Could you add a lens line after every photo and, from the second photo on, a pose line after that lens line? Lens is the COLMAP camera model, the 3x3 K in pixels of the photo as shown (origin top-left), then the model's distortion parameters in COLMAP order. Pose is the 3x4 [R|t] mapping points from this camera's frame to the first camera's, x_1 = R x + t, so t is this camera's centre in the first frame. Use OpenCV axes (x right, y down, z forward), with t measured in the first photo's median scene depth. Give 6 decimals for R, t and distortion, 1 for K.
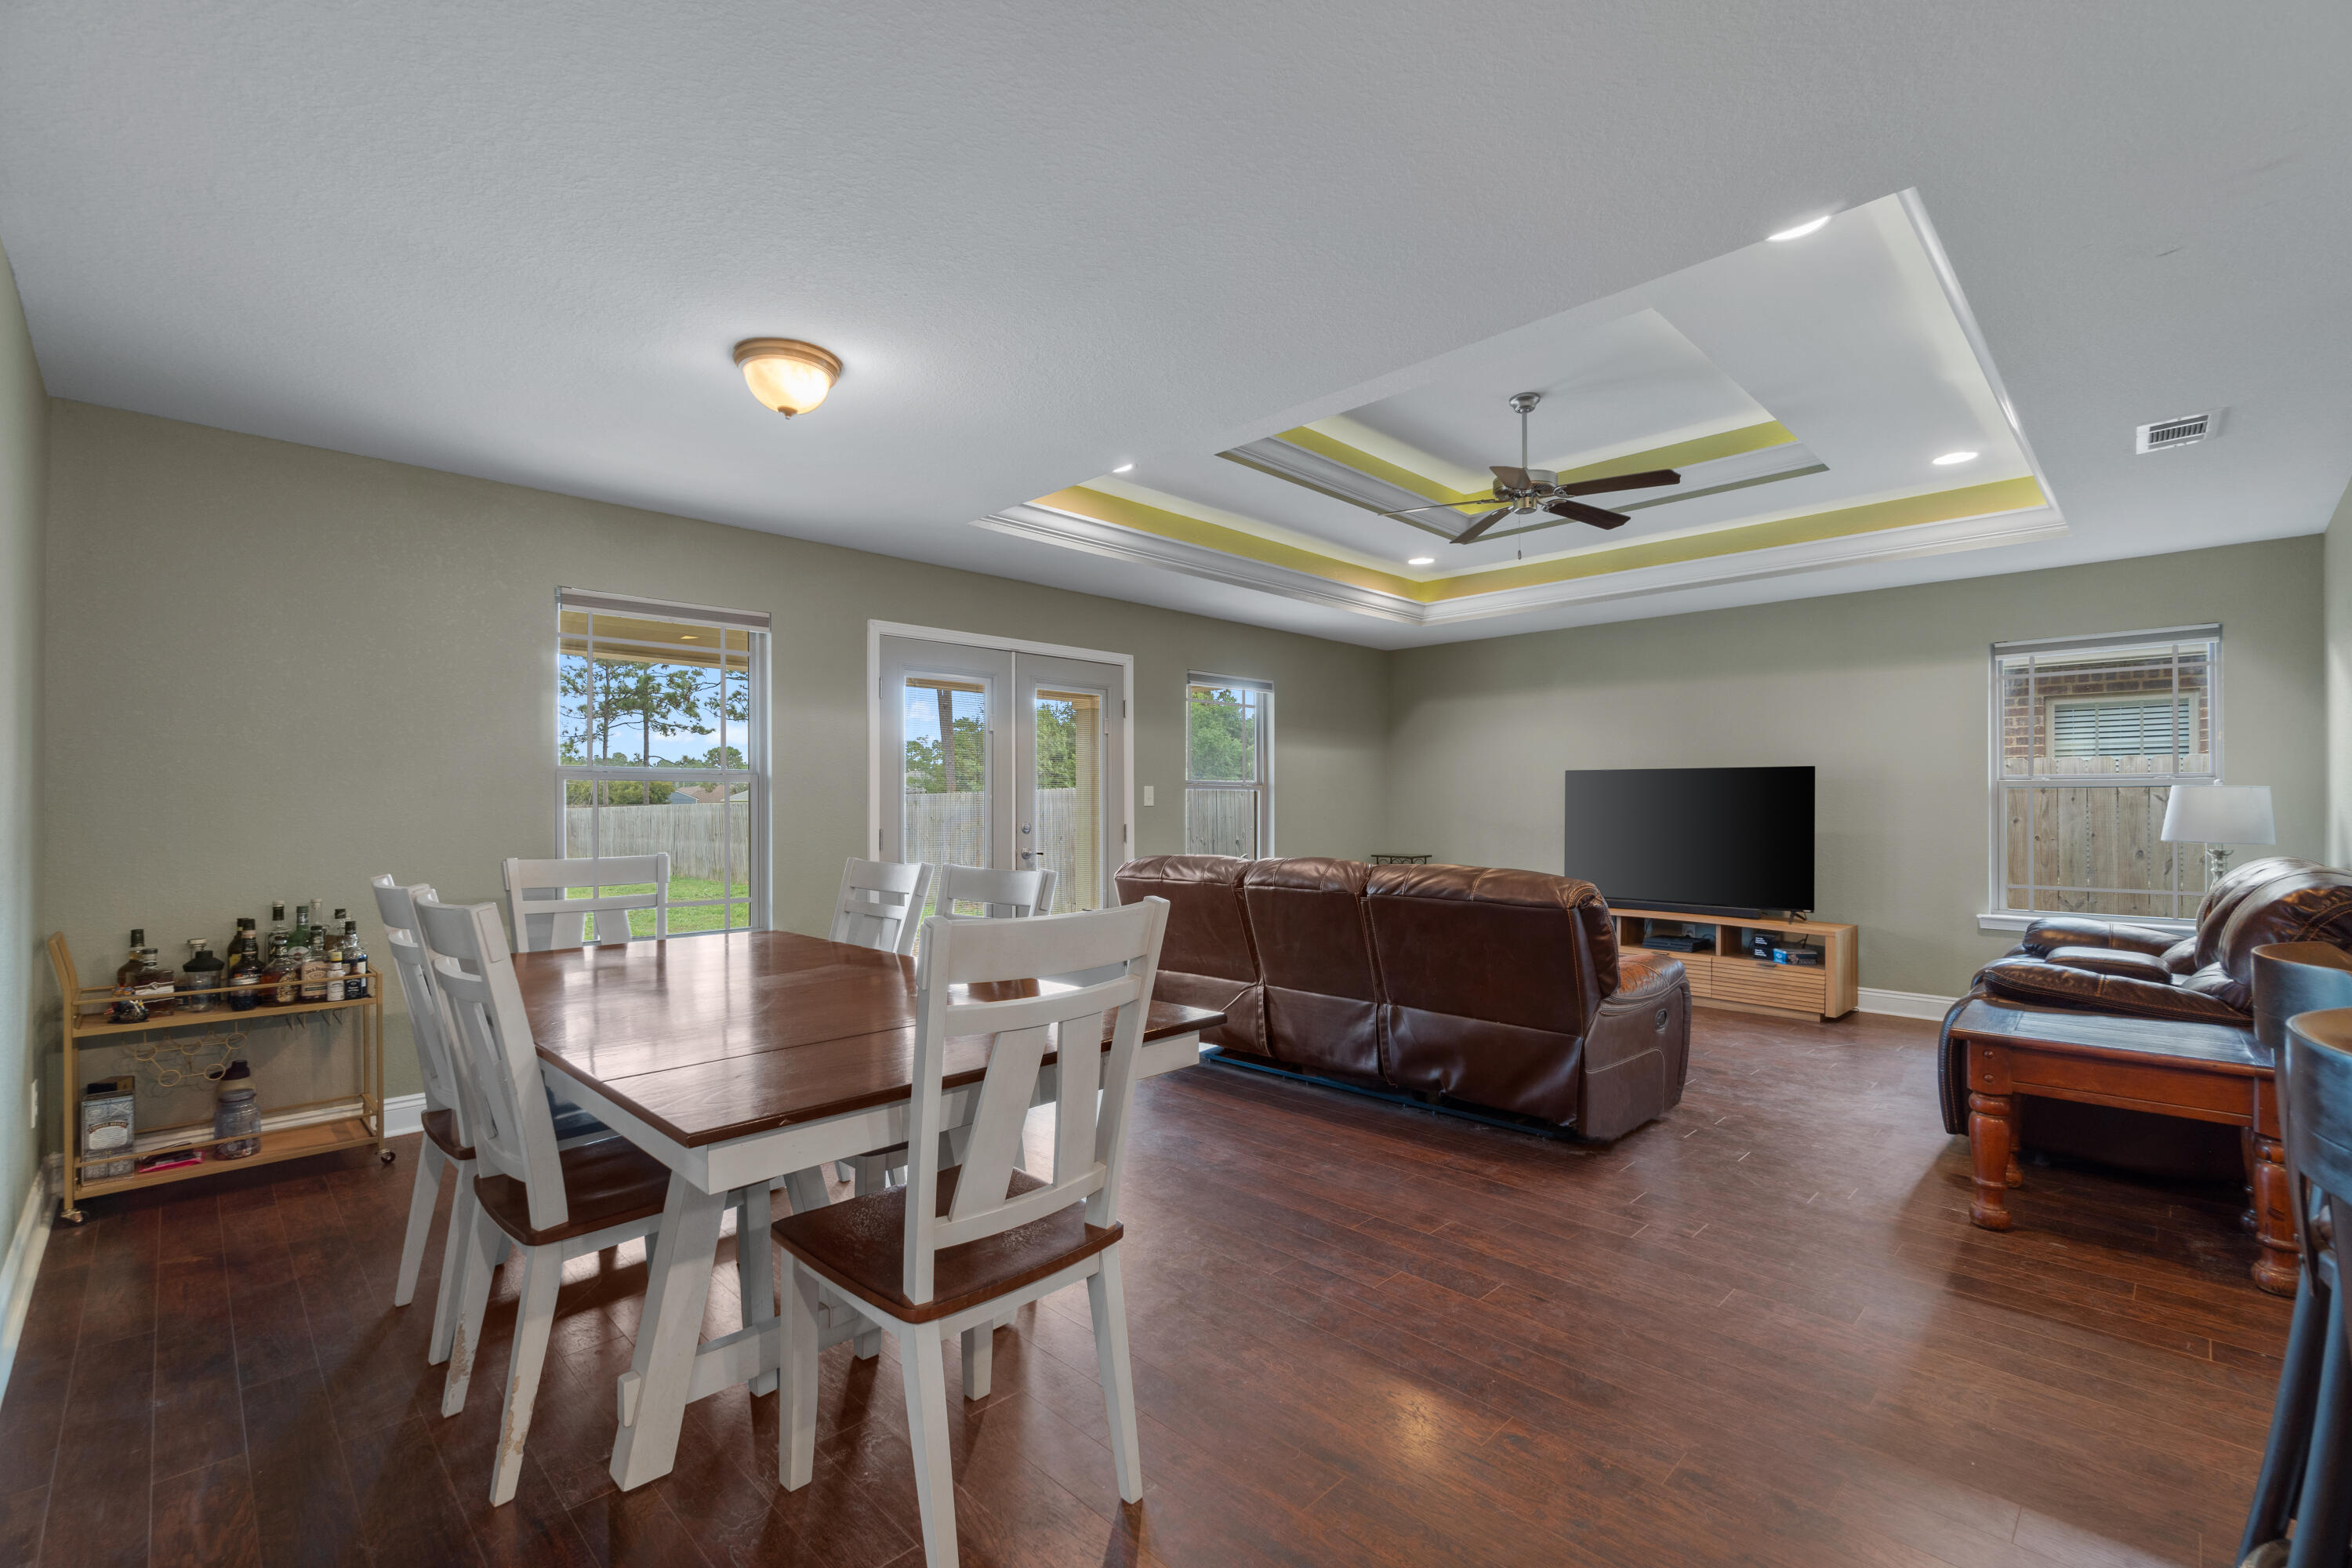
lens RADIAL K [[1022.3, 0, 1155.1], [0, 1022.3, 788.1], [0, 0, 1]] dist [-0.000231, 0.000683]
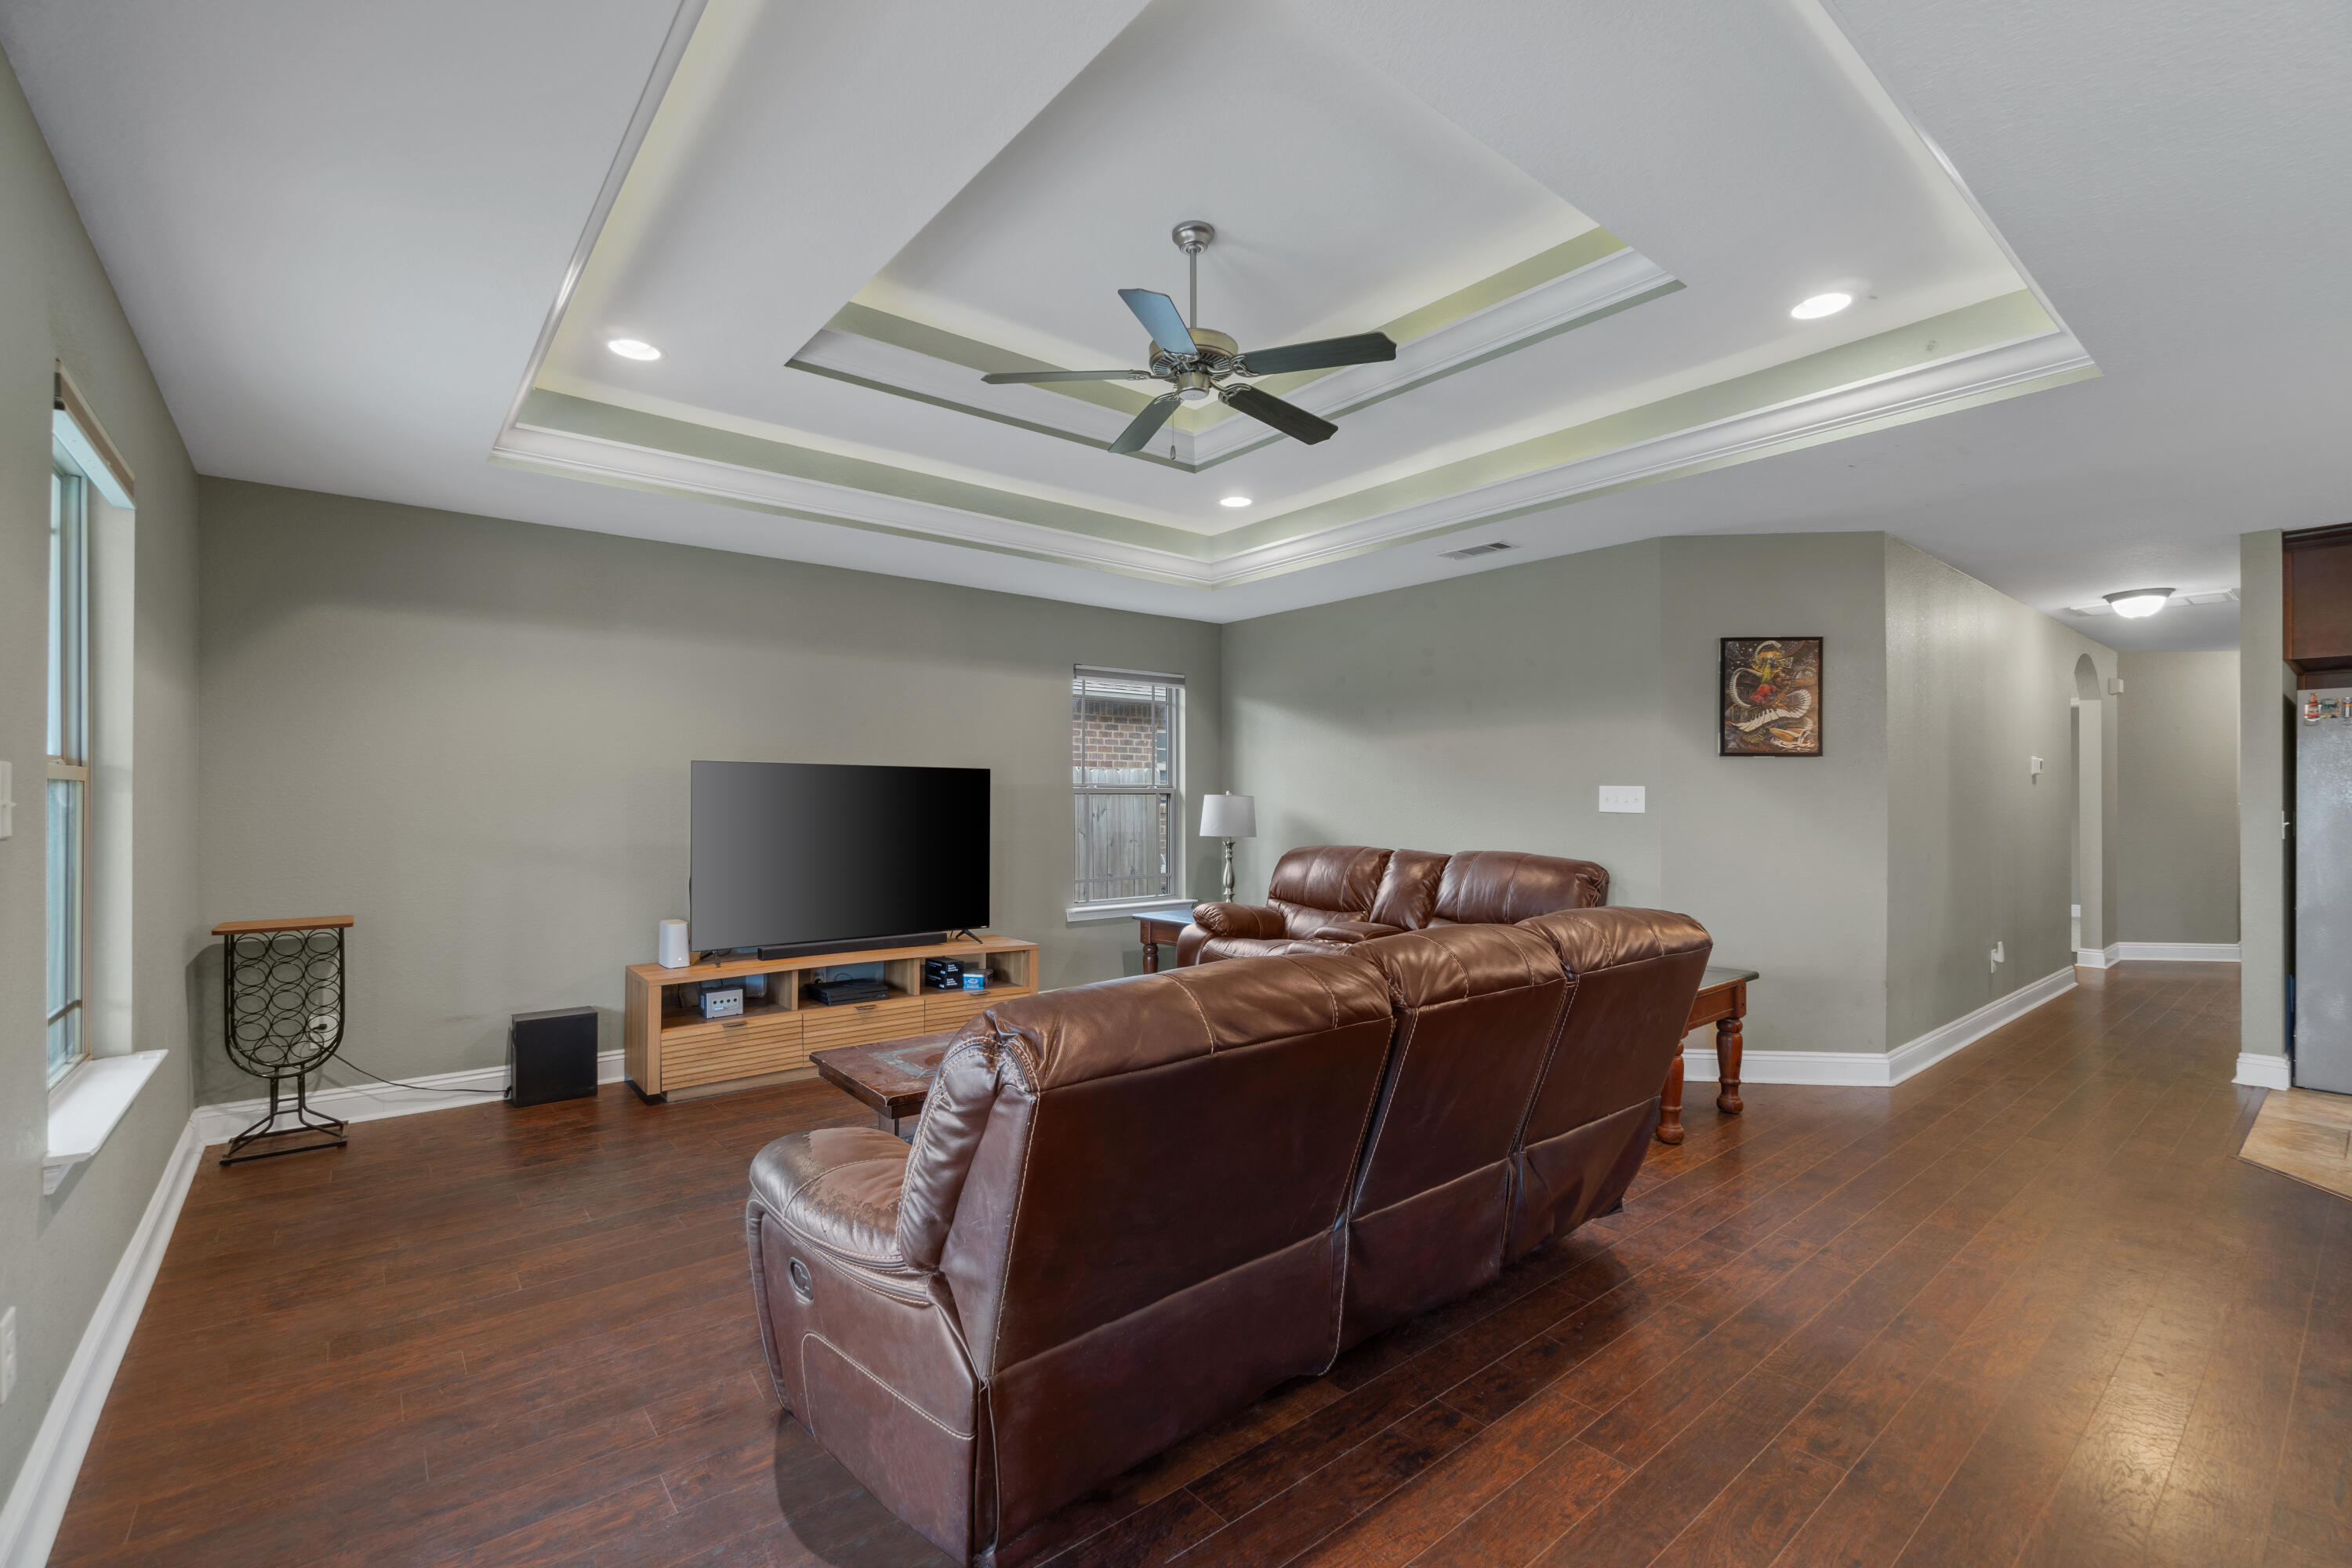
lens RADIAL K [[1022.3, 0, 1178.5], [0, 1022.3, 786.5], [0, 0, 1]] dist [-0.000231, 0.000683]
pose [[0.093529, 0.009848, 0.995568, -0.262143], [-0.015397, 0.999846, -0.008444, -0.001227], [-0.995498, -0.014539, 0.093666, 0.736884]]
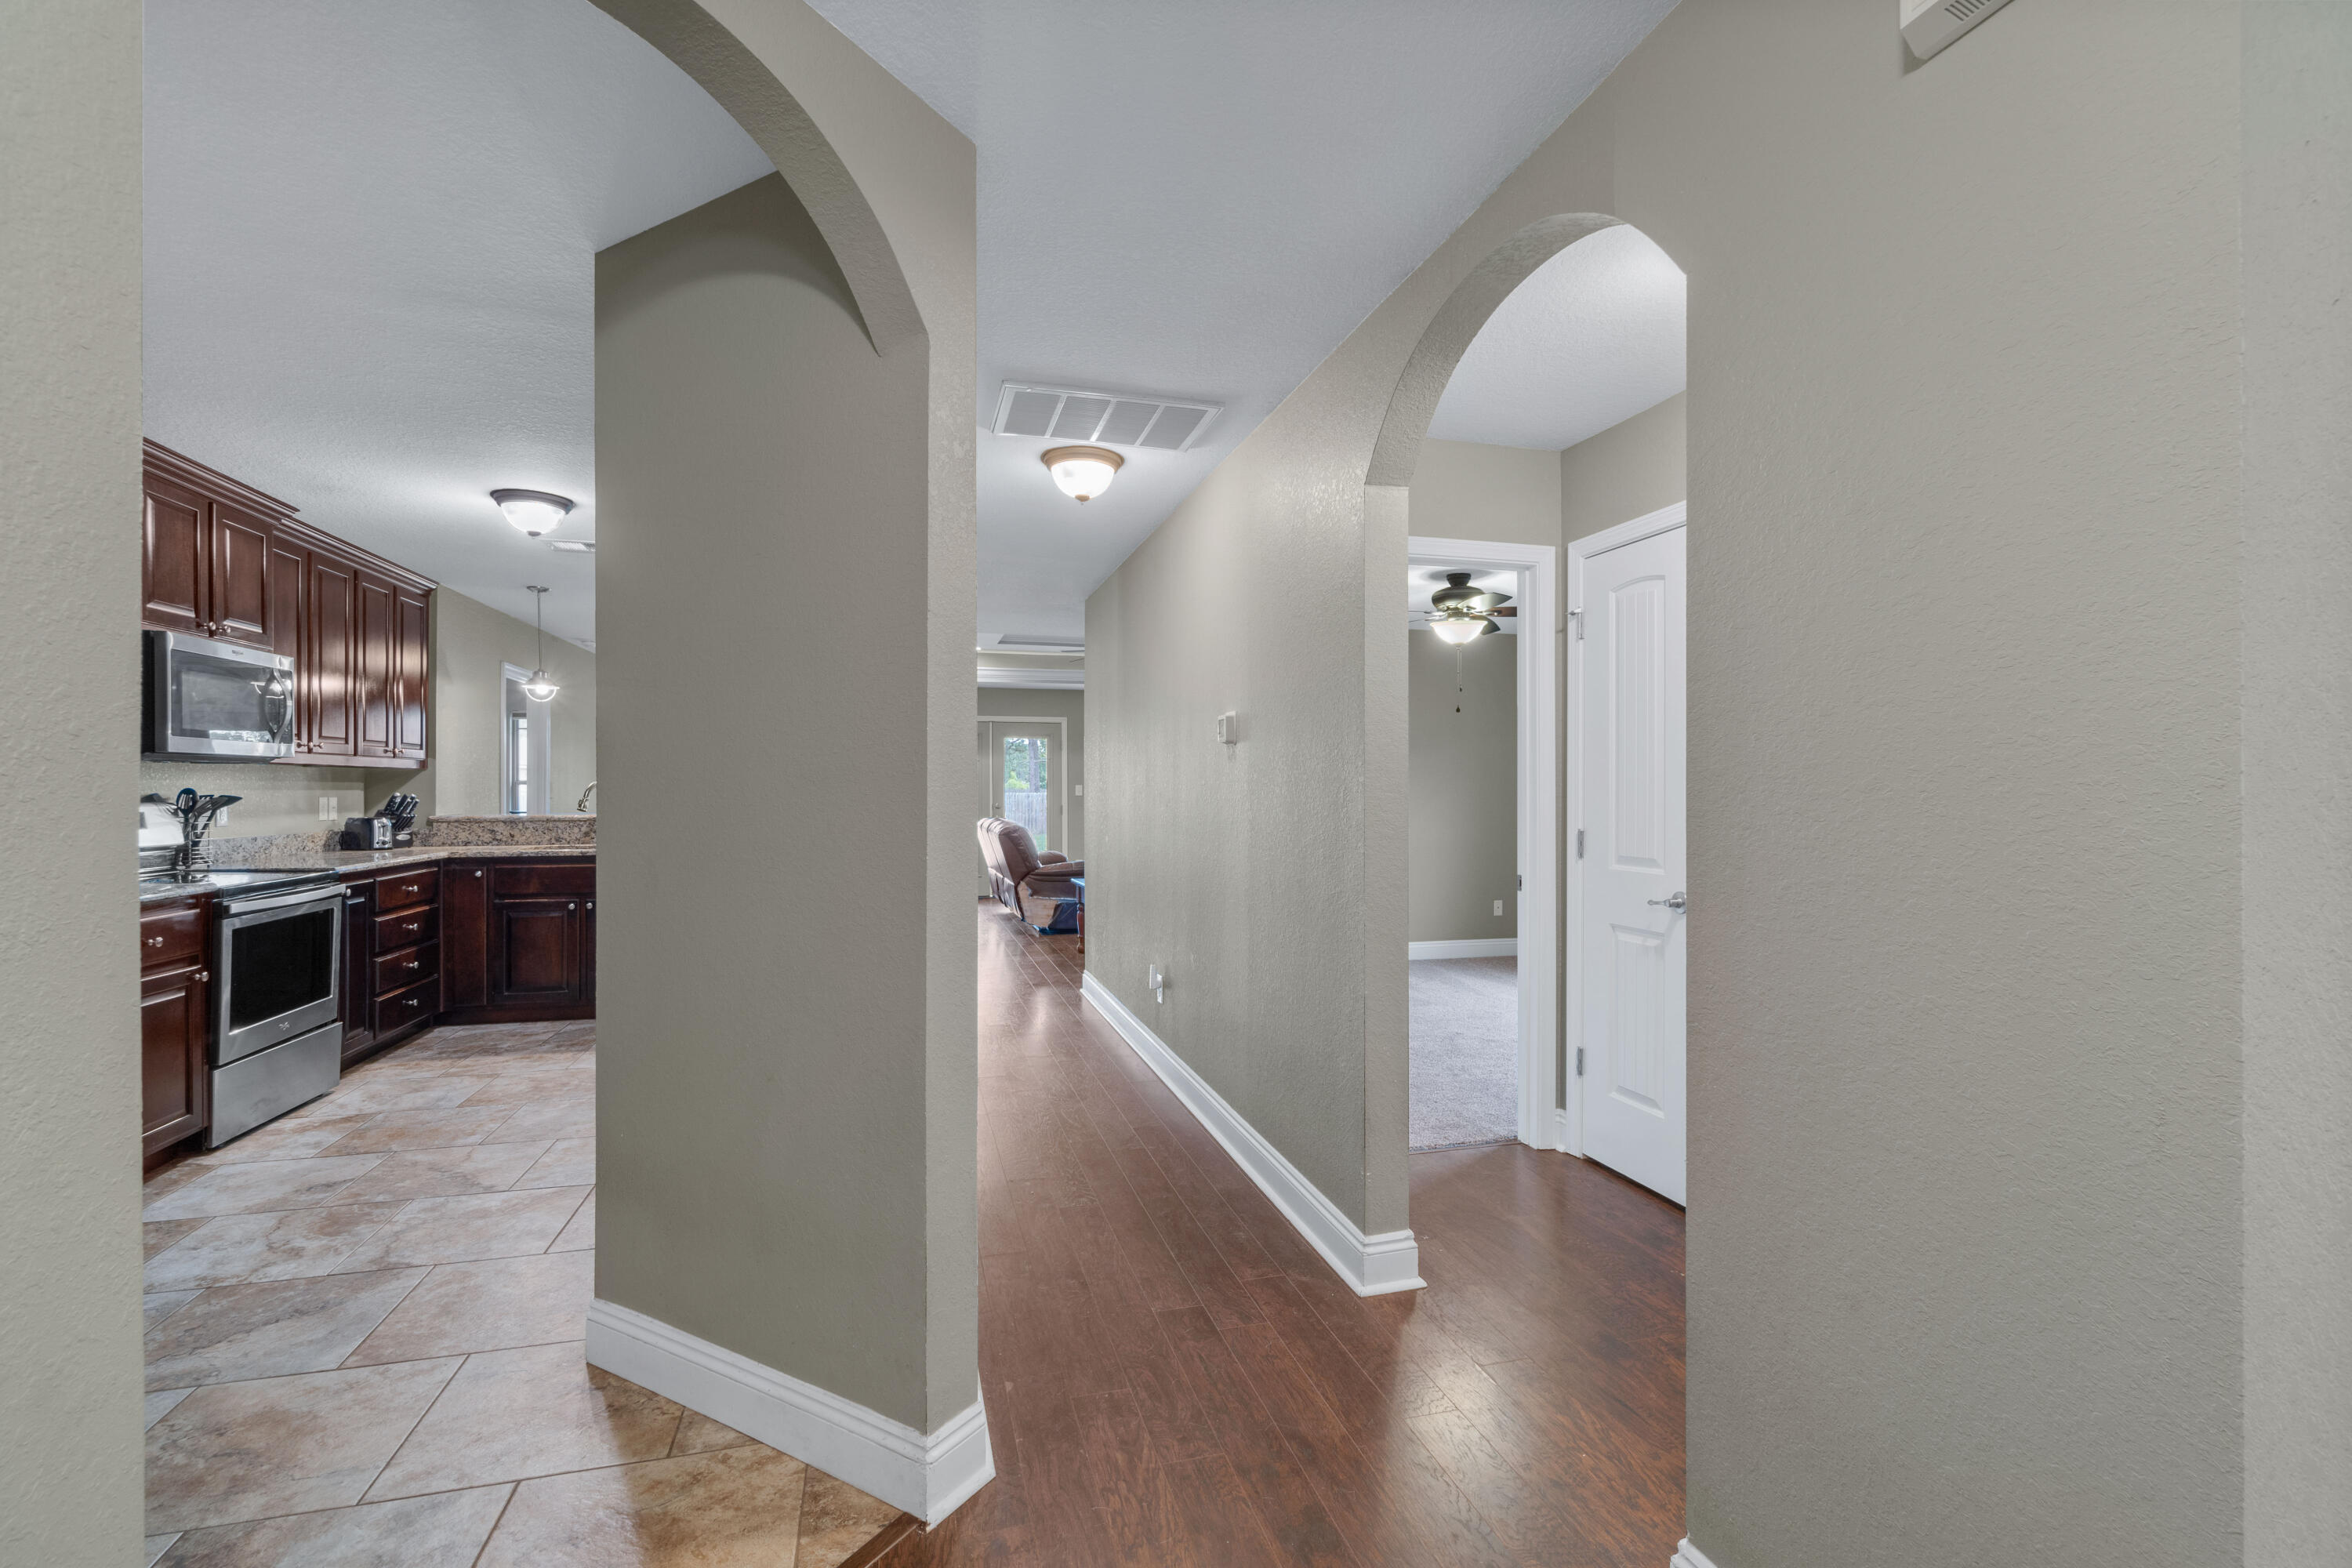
lens RADIAL K [[1022.3, 0, 1155.2], [0, 1022.3, 786.9], [0, 0, 1]] dist [-0.000231, 0.000683]
pose [[0.857762, -0.000884, -0.514047, 1.185704], [0.008480, 0.999887, 0.012430, -0.021585], [0.513978, -0.015021, 0.857672, -0.615038]]
